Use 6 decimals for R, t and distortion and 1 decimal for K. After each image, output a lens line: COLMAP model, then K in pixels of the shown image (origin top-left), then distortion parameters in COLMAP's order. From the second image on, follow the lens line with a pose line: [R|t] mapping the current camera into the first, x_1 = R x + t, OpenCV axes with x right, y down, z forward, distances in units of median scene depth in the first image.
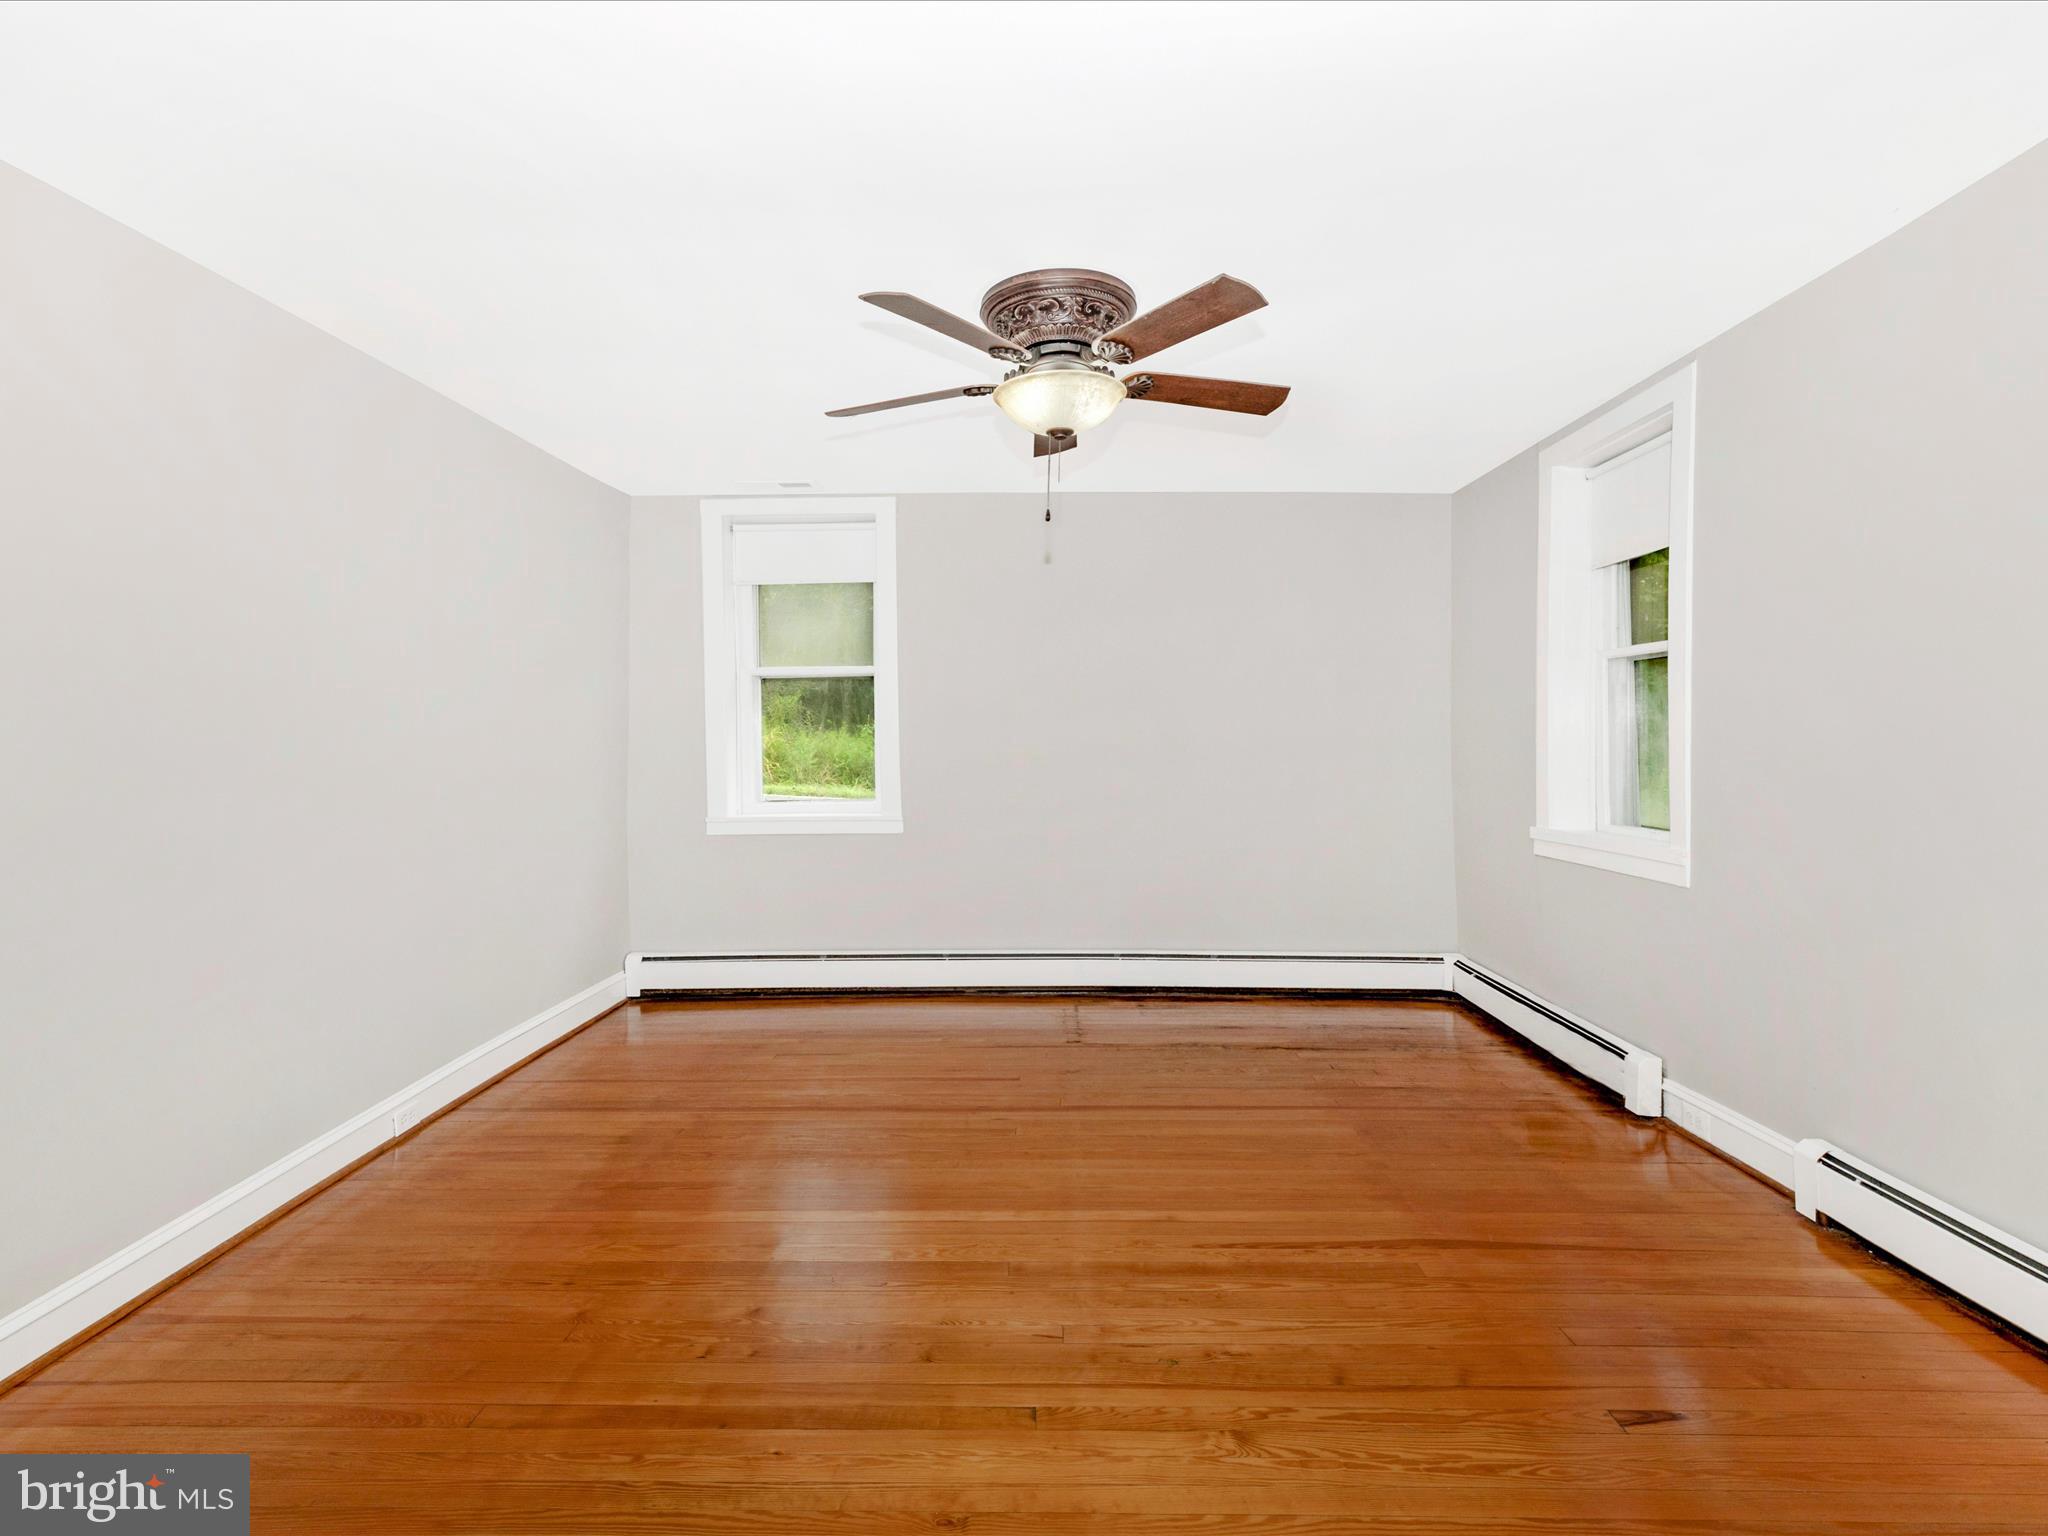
lens RADIAL K [[983.1, 0, 1073.6], [0, 983.1, 780.4], [0, 0, 1]] dist [0.000578, -0.000498]
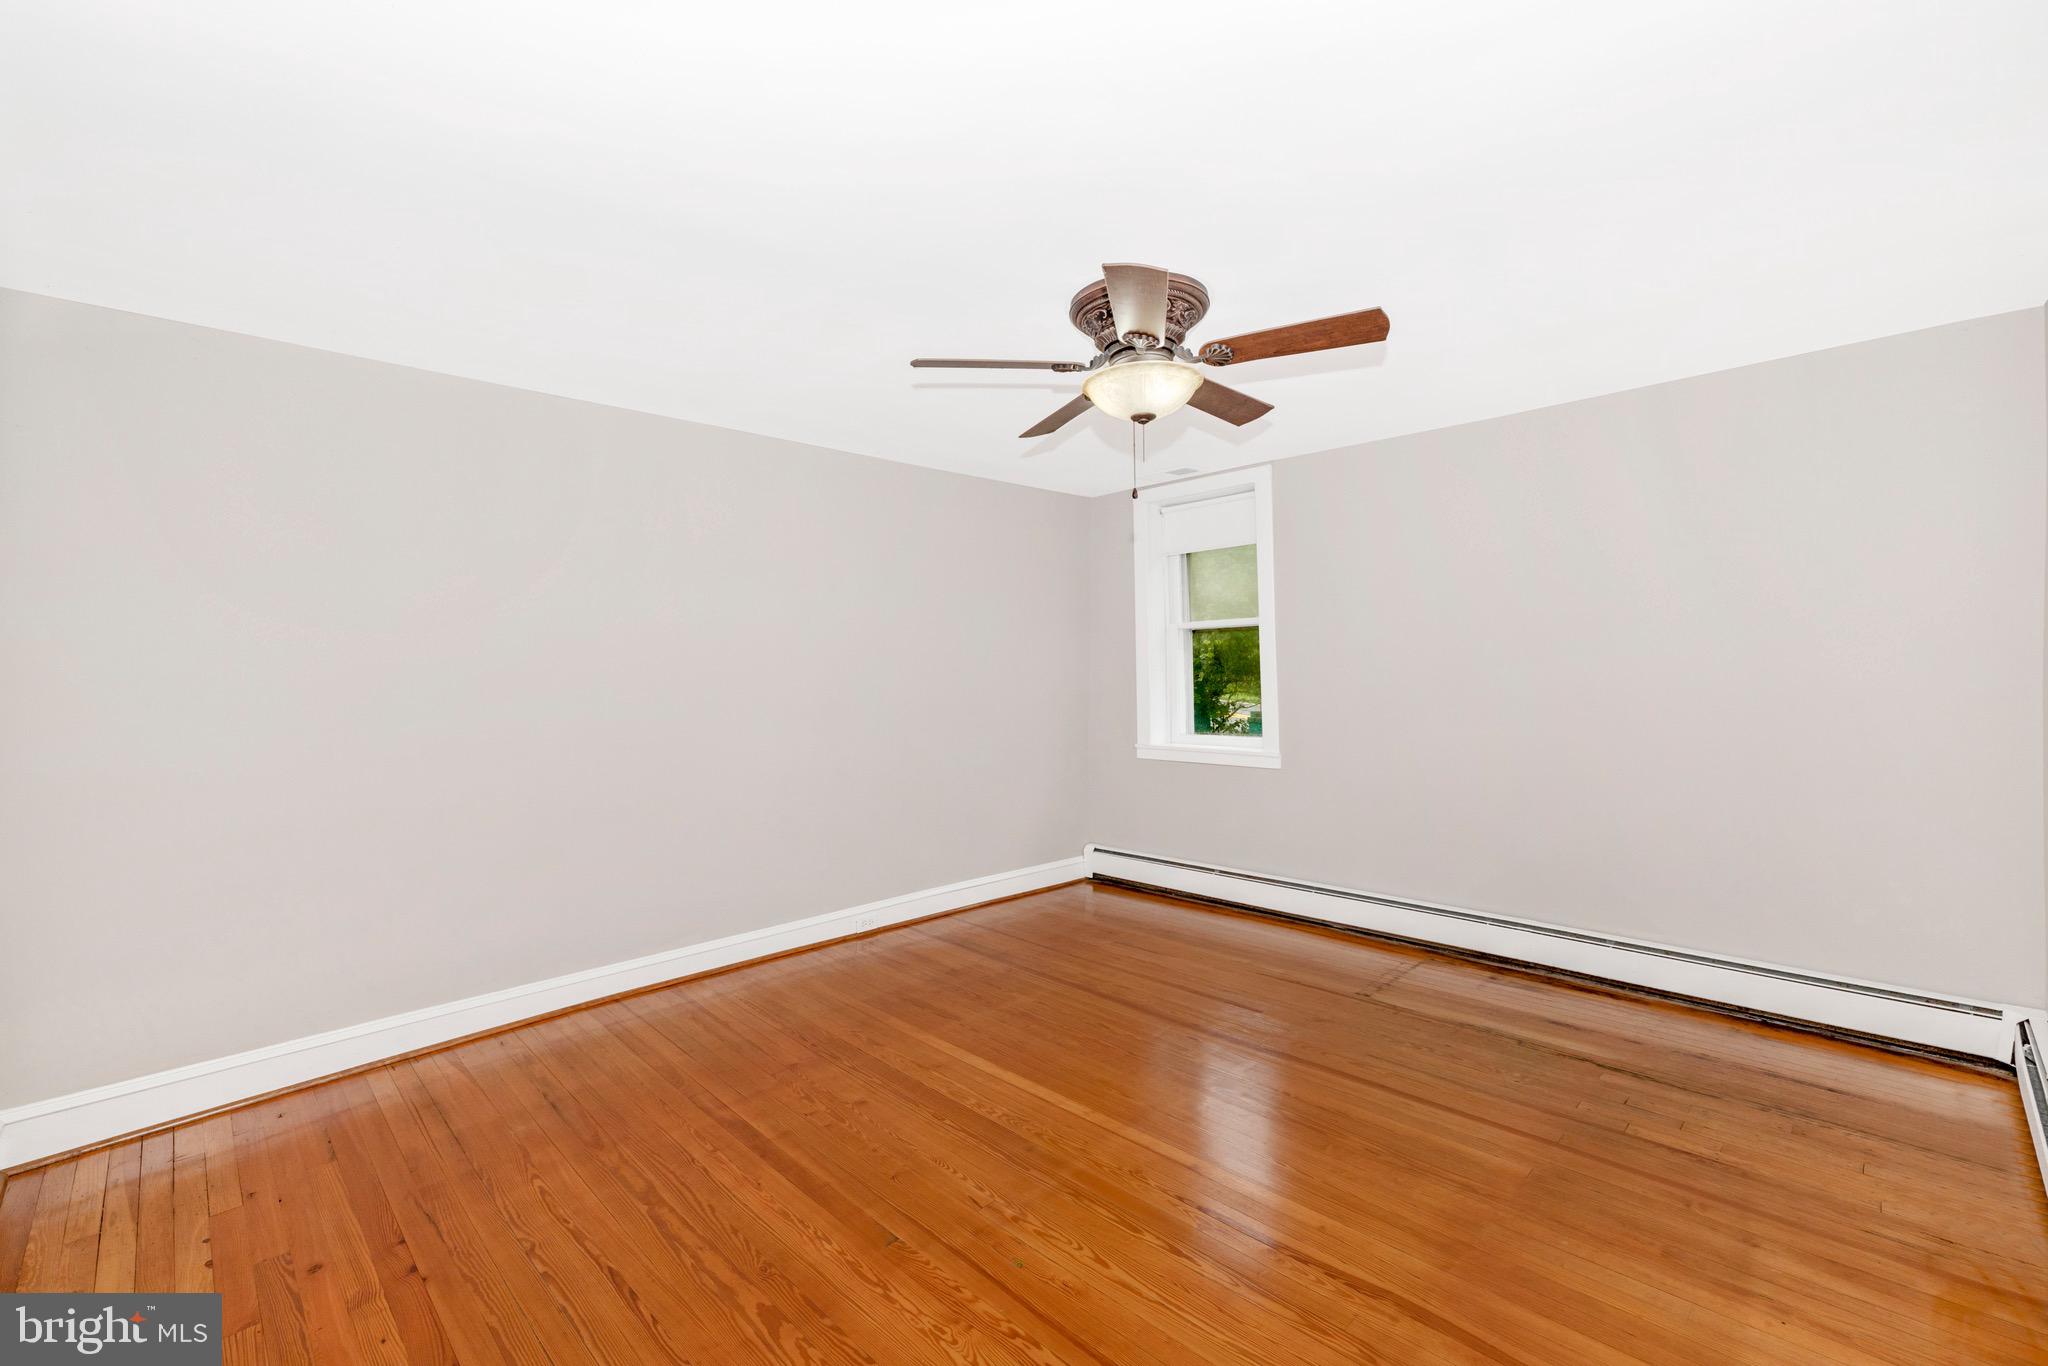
lens RADIAL K [[896.2, 0, 1099.9], [0, 896.2, 689.1], [0, 0, 1]] dist [-0.023362, 0.000189]
pose [[0.727652, 0.022748, -0.685569, 0.397297], [-0.033078, 0.999451, -0.001945, -0.029889], [0.685148, 0.024092, 0.728005, 0.146755]]
